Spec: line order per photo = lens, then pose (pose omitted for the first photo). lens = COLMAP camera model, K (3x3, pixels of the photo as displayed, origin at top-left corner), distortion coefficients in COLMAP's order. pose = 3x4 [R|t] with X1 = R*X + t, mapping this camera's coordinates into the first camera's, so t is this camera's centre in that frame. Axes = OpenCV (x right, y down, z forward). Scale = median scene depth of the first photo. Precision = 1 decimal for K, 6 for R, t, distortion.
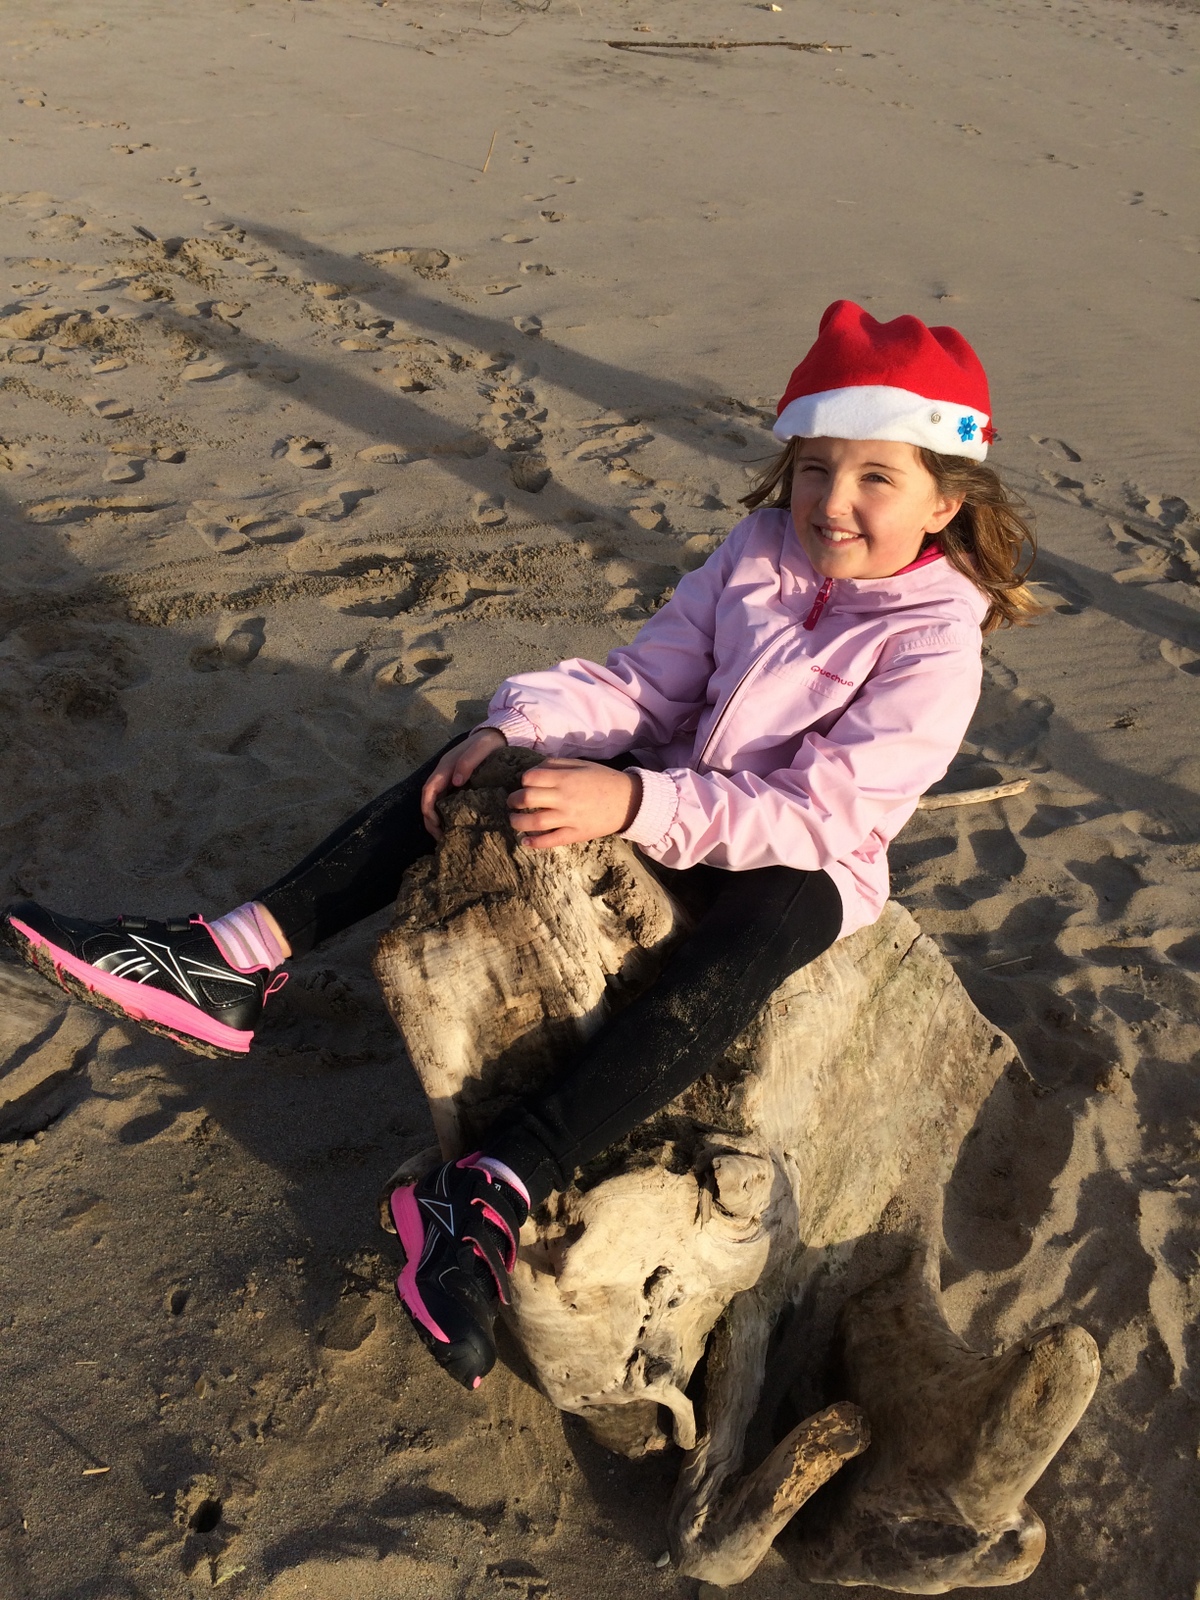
lens RADIAL K [[1381.6, 0, 606.1], [0, 1381.6, 789.8], [0, 0, 1]] dist [0.105994, -0.140410]
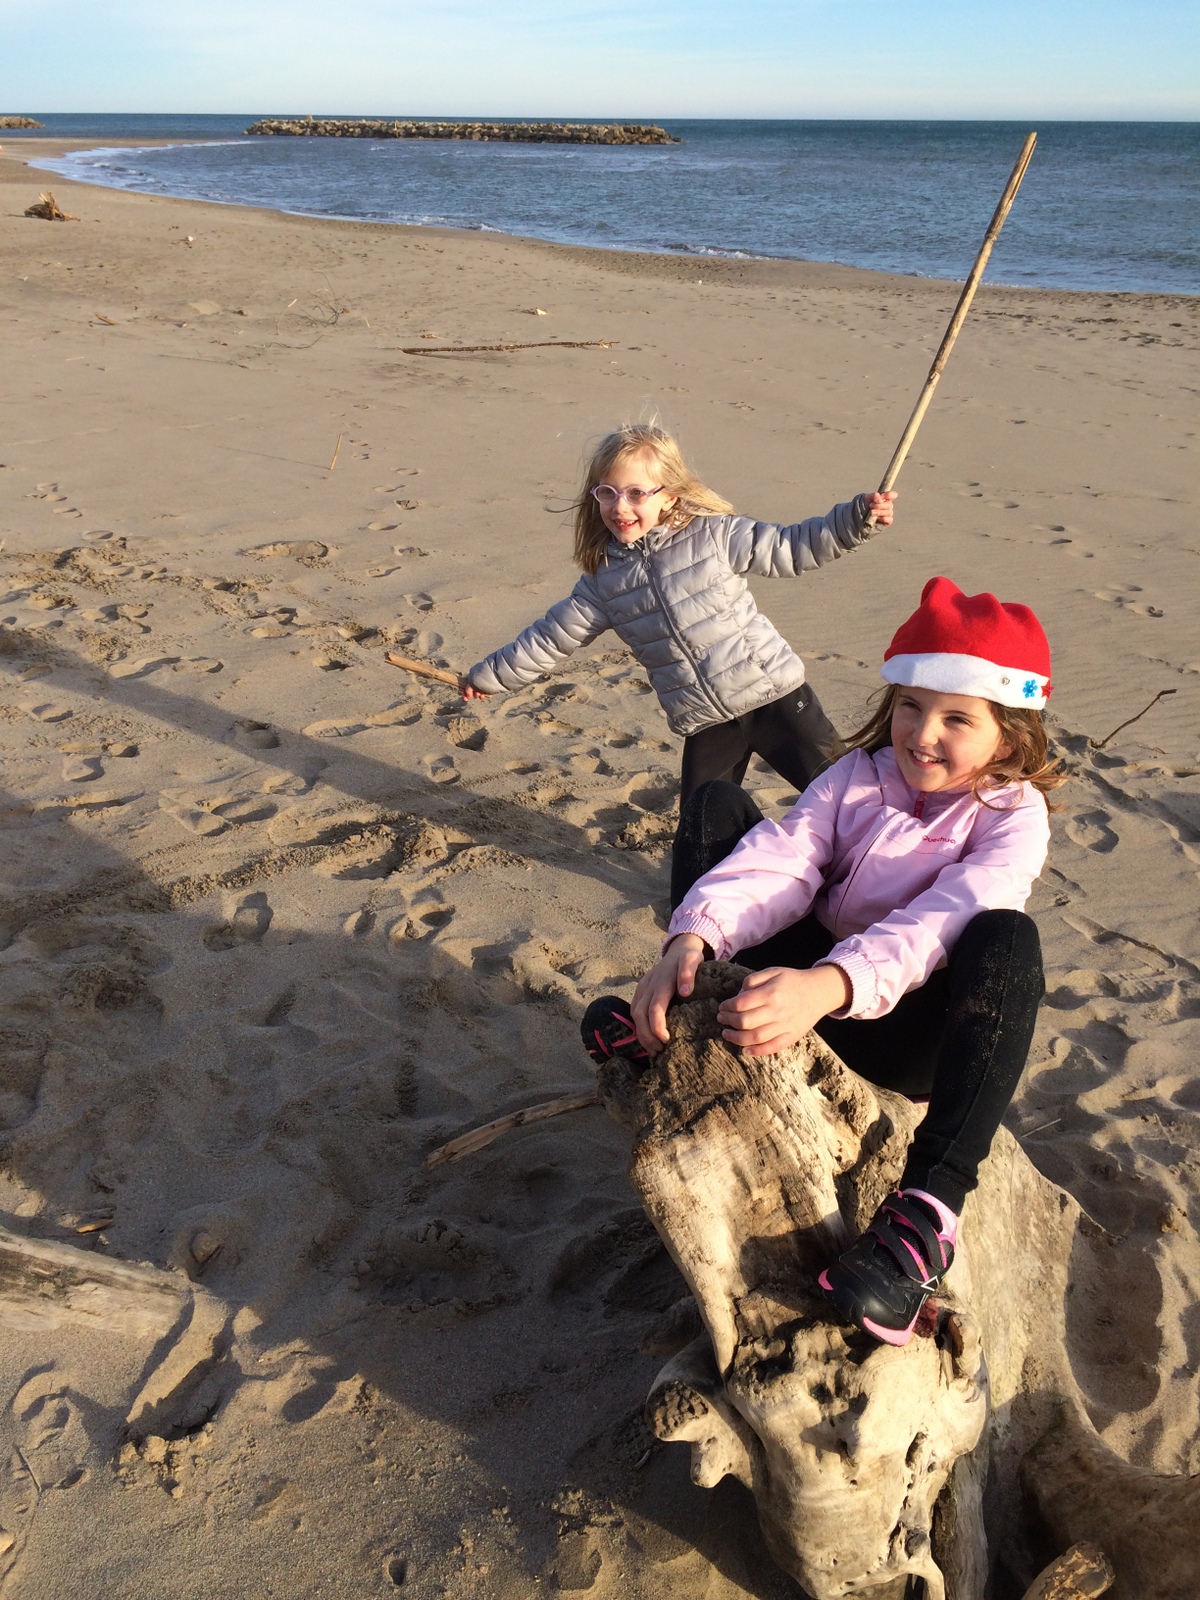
lens RADIAL K [[1381.6, 0, 606.1], [0, 1381.6, 789.8], [0, 0, 1]] dist [0.105994, -0.140410]
pose [[0.983801, -0.099959, 0.148809, -0.192039], [0.124371, 0.978420, -0.165005, 0.004918], [-0.129104, 0.180839, 0.975002, -0.068050]]
